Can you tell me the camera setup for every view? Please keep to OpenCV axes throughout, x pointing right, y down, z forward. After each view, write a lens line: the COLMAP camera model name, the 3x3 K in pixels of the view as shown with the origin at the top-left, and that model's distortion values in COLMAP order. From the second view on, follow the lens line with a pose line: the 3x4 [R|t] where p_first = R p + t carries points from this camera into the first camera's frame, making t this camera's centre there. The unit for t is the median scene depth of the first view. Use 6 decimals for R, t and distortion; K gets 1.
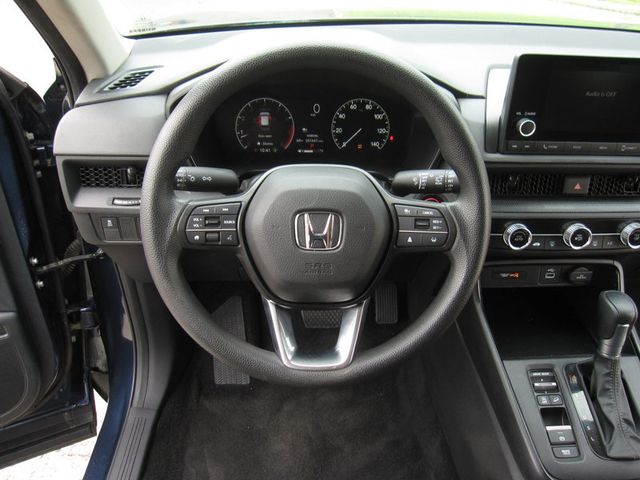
lens RADIAL K [[528.8, 0, 326.0], [0, 528.8, 234.8], [0, 0, 1]] dist [-0.077121, 0.052959]
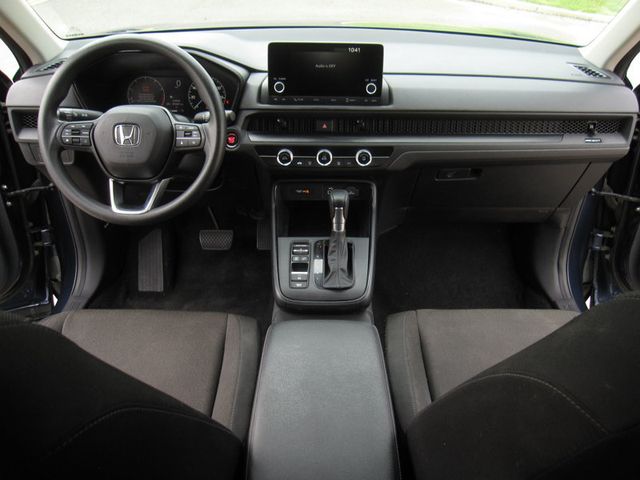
lens RADIAL K [[528.8, 0, 322.4], [0, 528.8, 237.9], [0, 0, 1]] dist [-0.077121, 0.052959]
pose [[0.998749, 0.013149, -0.048241, 0.563906], [-0.014228, 0.999655, -0.022100, 0.283214], [0.047934, 0.022759, 0.998591, -0.590664]]
